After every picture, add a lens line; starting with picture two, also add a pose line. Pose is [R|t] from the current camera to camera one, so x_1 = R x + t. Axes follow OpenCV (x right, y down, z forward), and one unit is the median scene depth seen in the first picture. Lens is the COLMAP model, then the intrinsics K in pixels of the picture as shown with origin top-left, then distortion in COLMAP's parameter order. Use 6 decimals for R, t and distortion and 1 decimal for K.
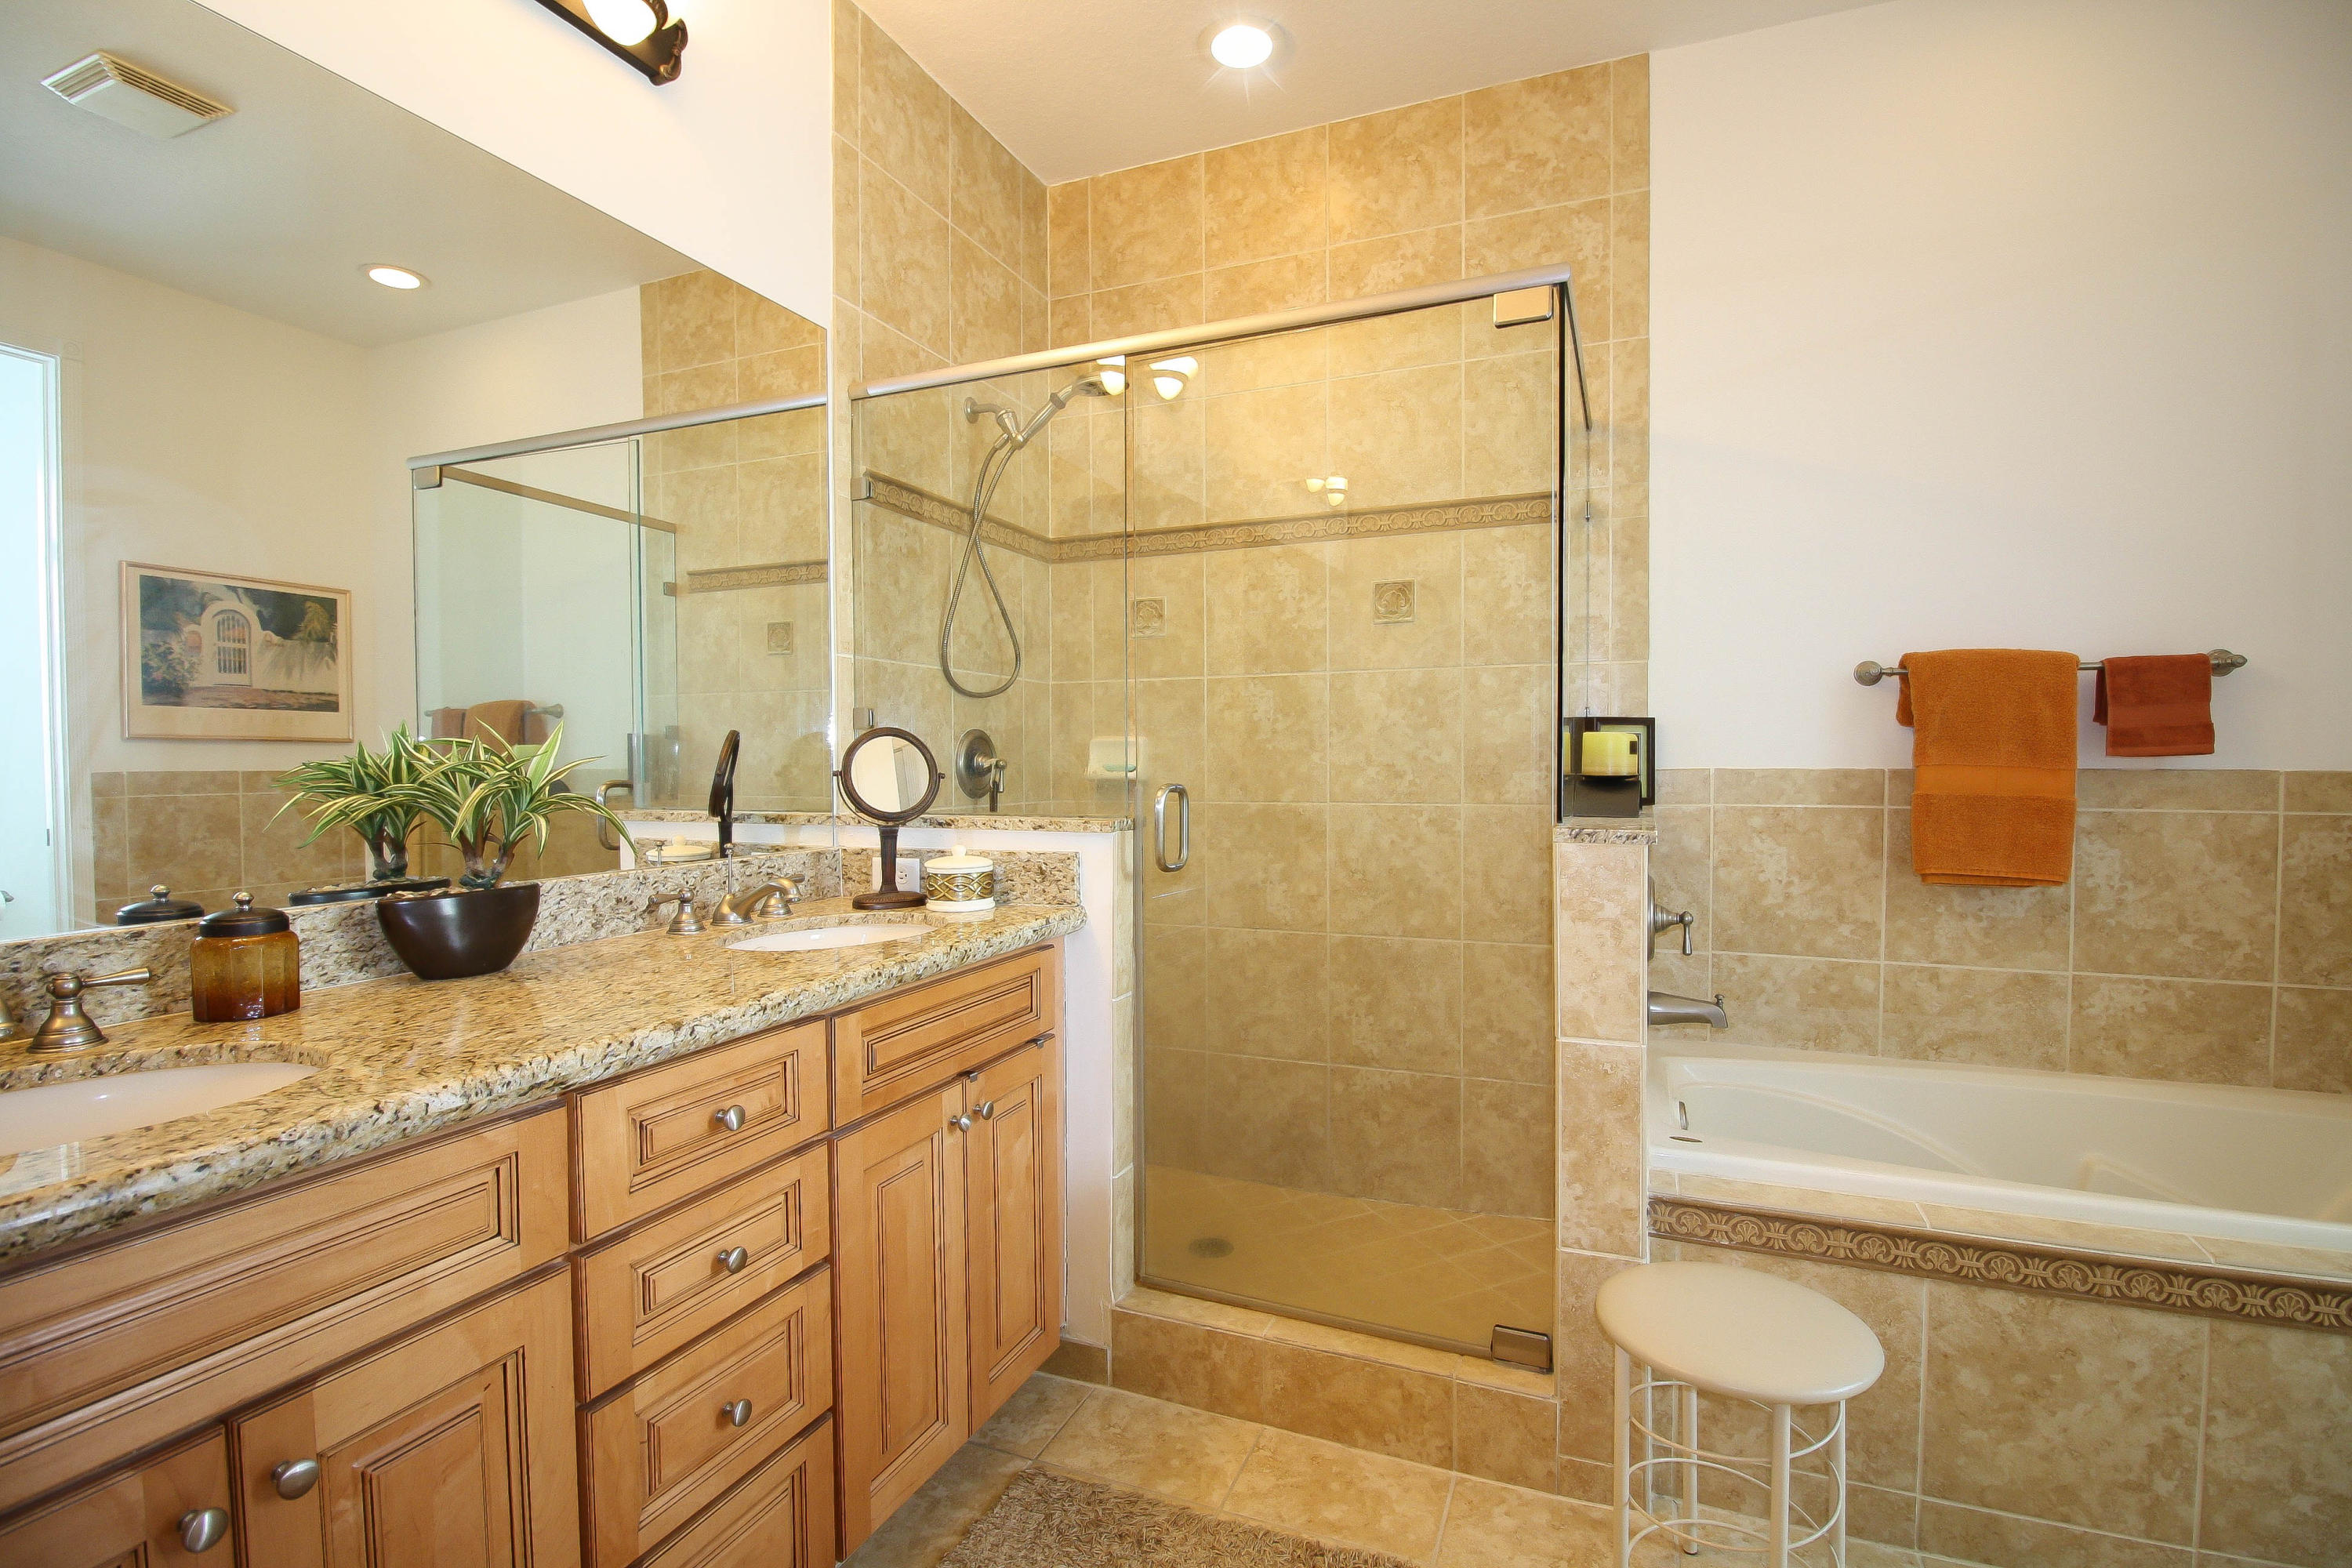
lens RADIAL K [[1115.7, 0, 1176.0], [0, 1115.7, 784.0], [0, 0, 1]] dist [0.000942, -0.015318]
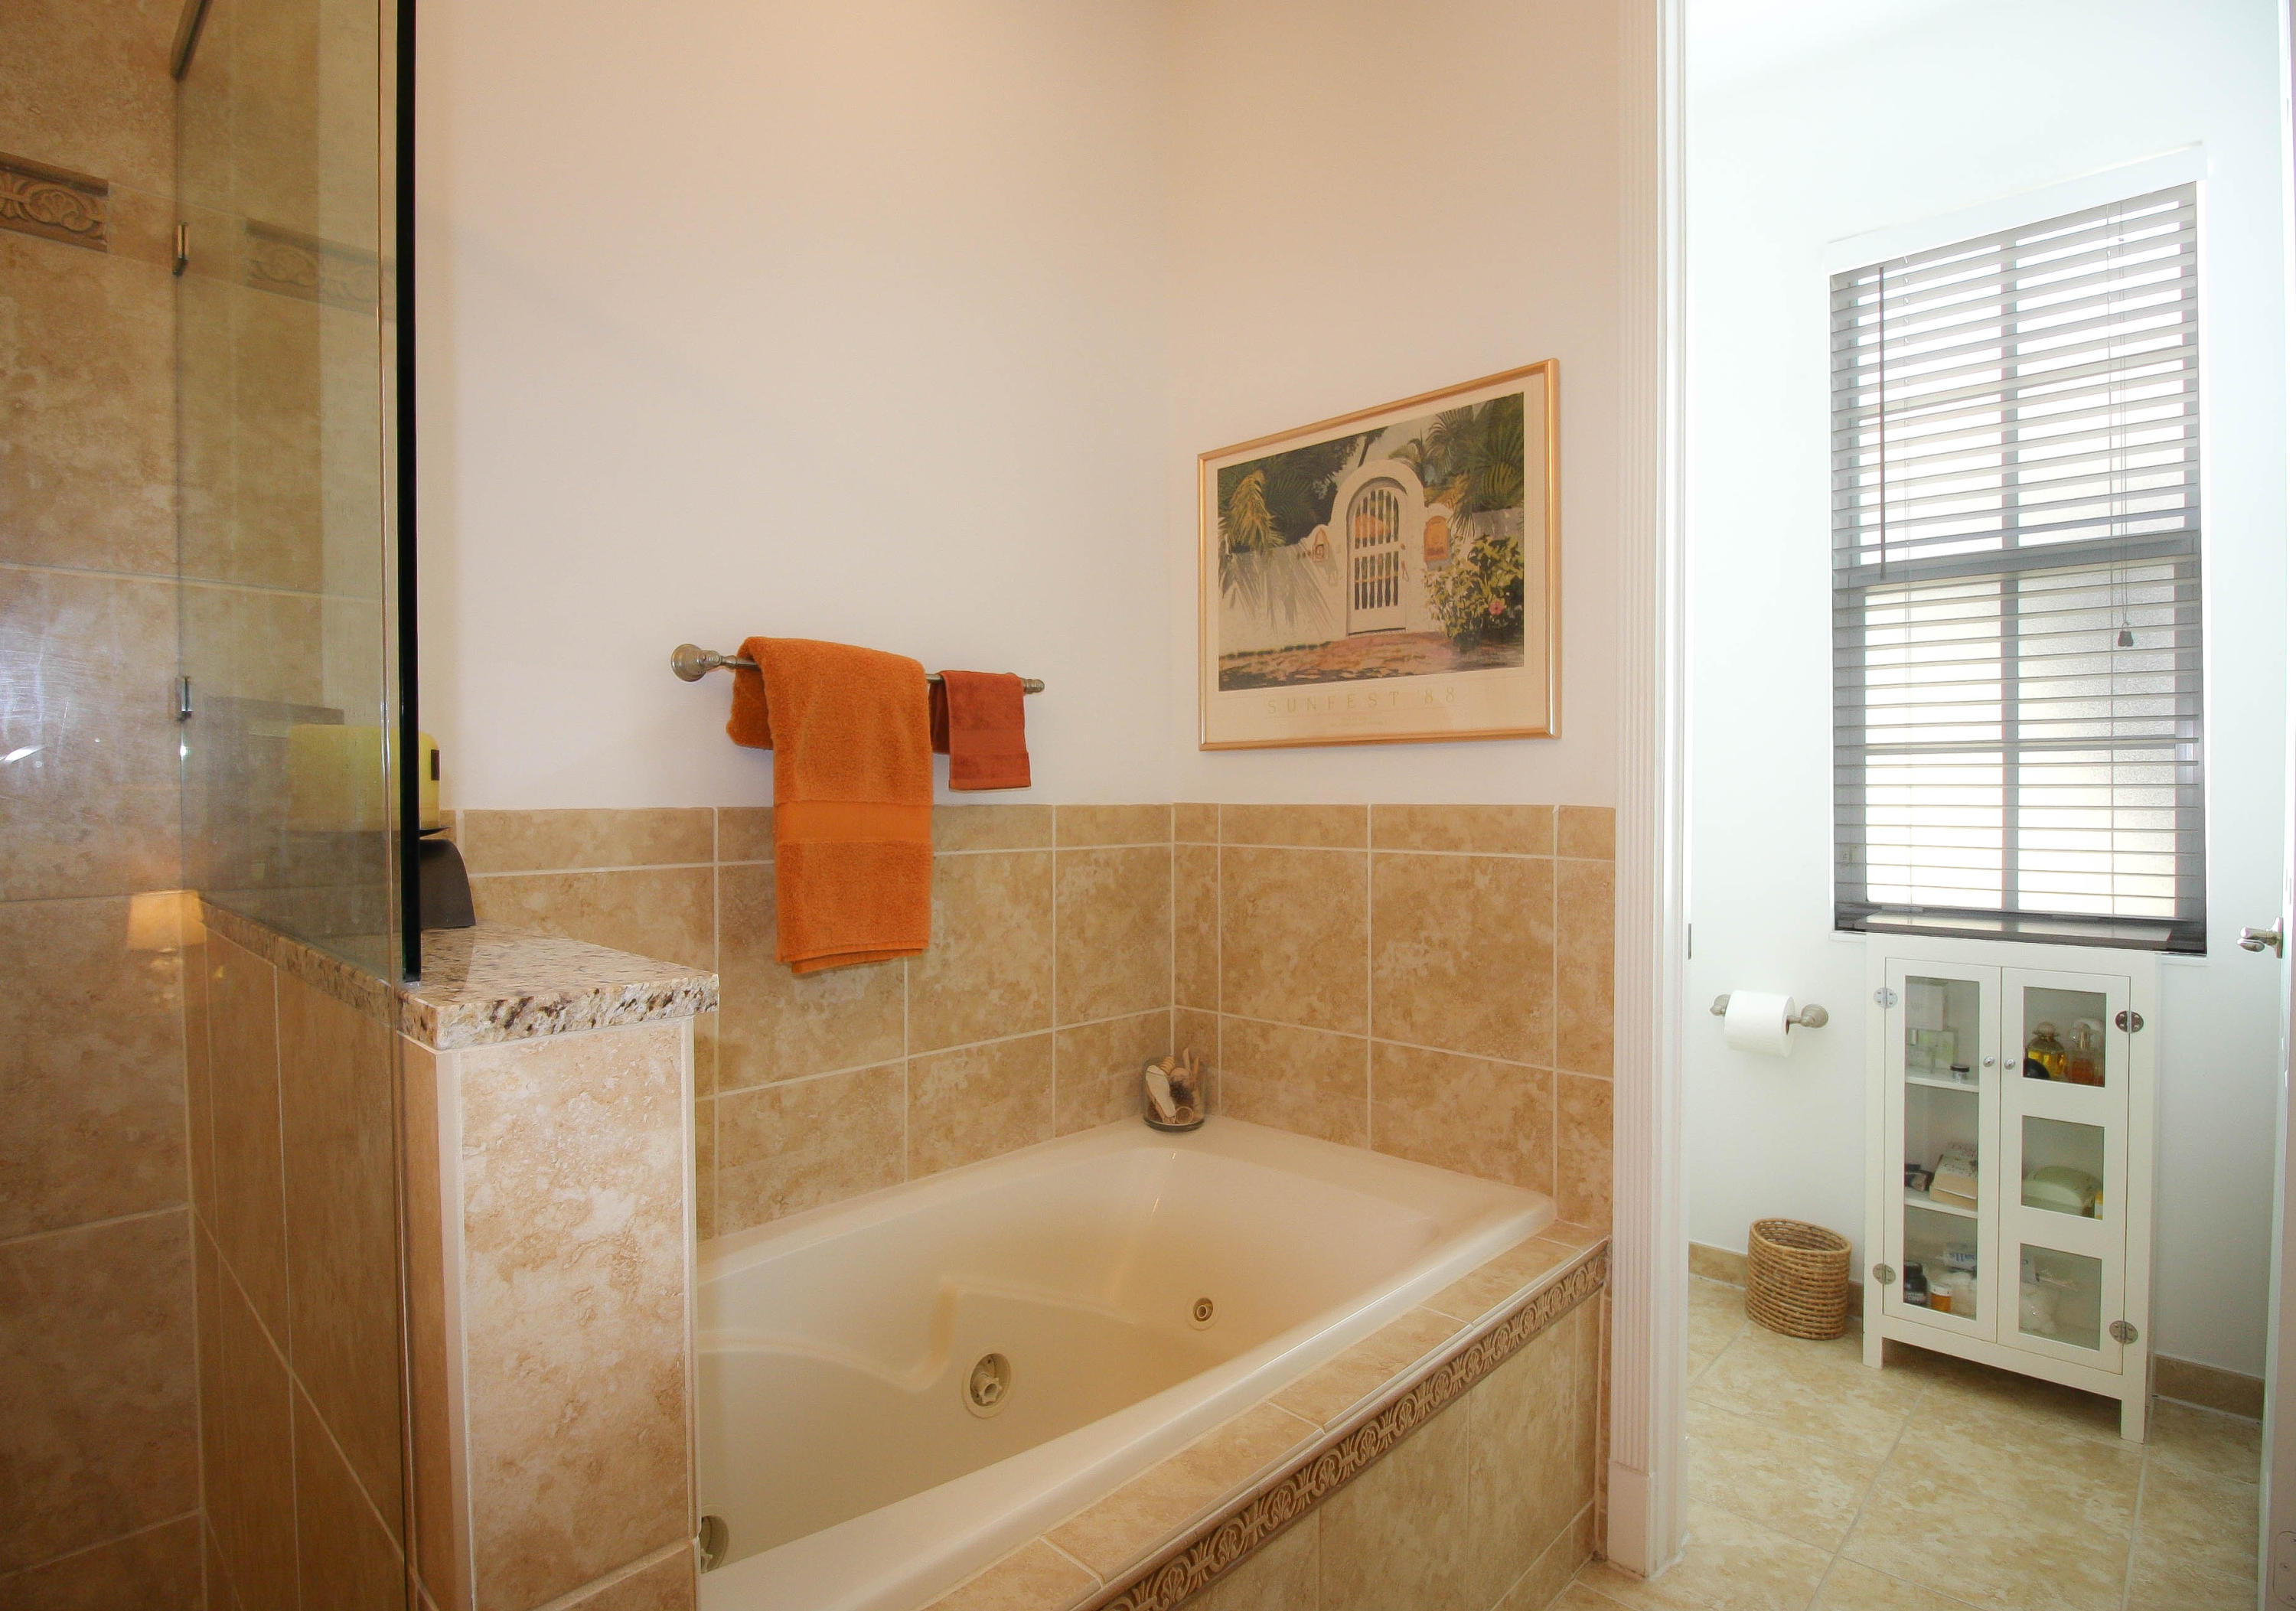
lens RADIAL K [[1191.7, 0, 1148.0], [0, 1191.7, 805.5], [0, 0, 1]] dist [-0.001336, -0.000015]
pose [[0.374651, -0.010347, 0.927108, 0.071744], [0.019120, 0.999811, 0.003432, -0.013163], [-0.926969, 0.016440, 0.374778, 0.515948]]
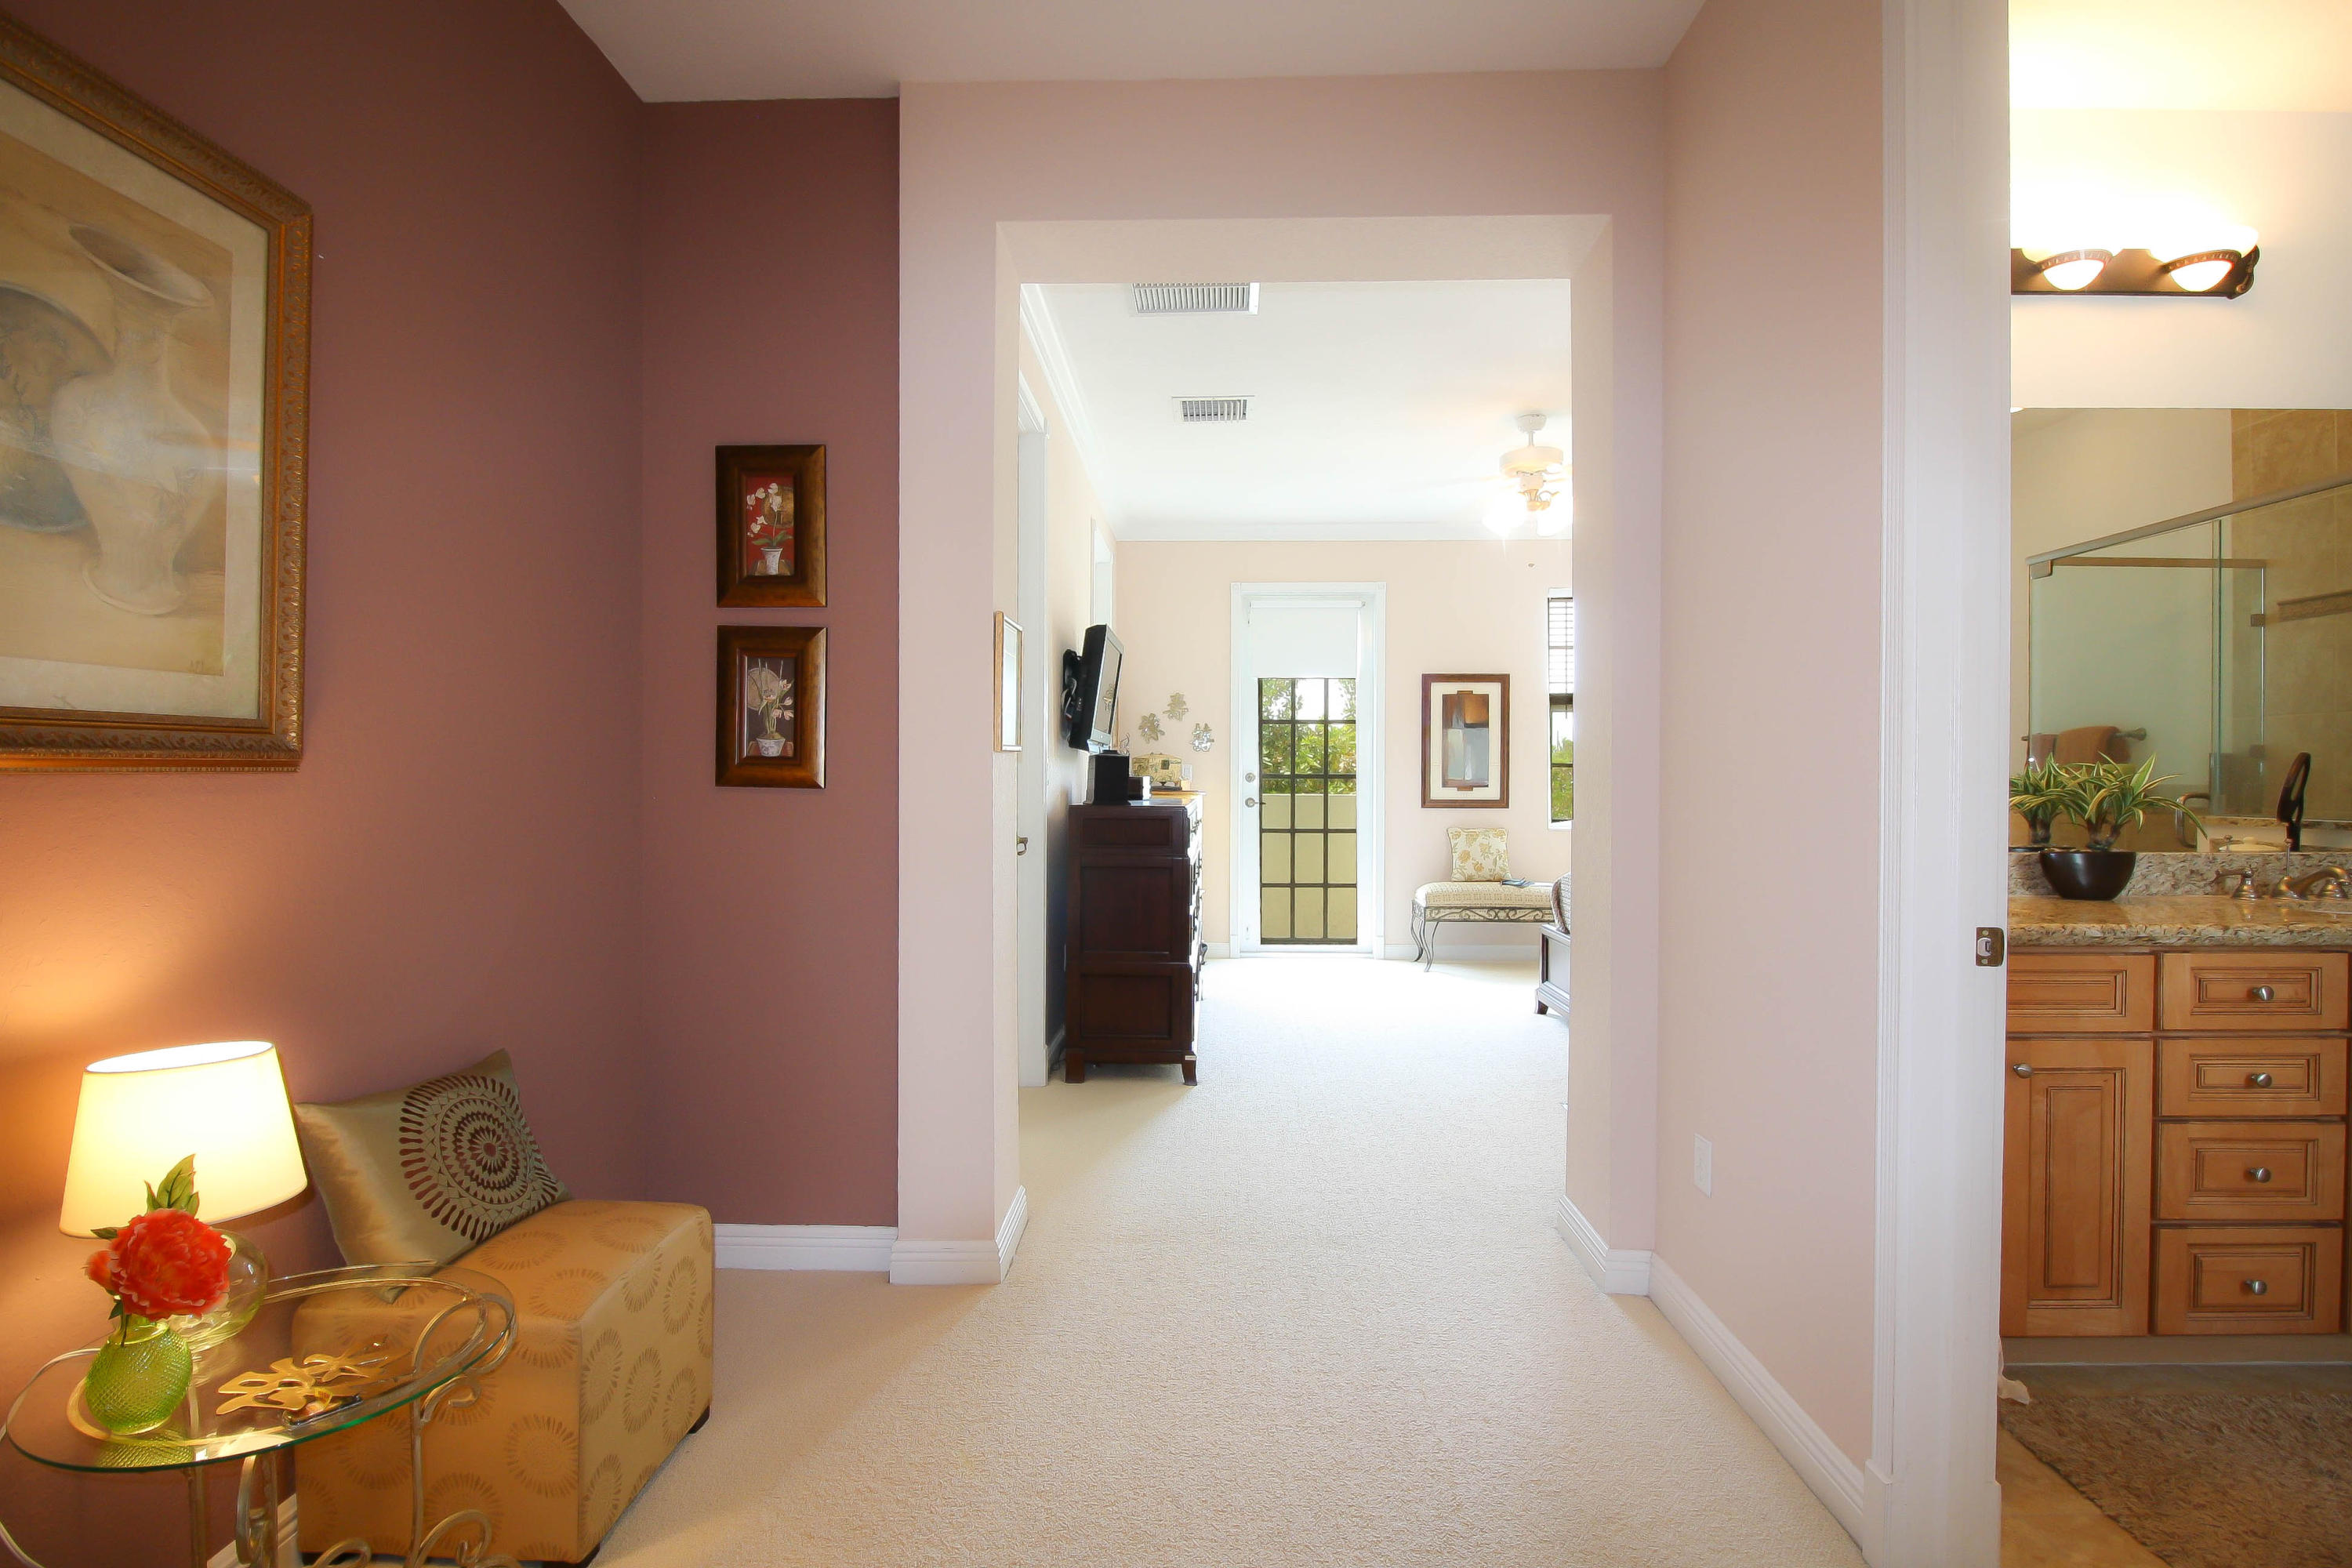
lens RADIAL K [[1115.7, 0, 1176.0], [0, 1115.7, 784.0], [0, 0, 1]] dist [0.000942, -0.015318]
pose [[0.348092, 0.015336, -0.937335, 0.496374], [-0.025187, 0.999658, 0.007003, 0.014196], [0.937122, 0.021171, 0.348359, -0.959109]]
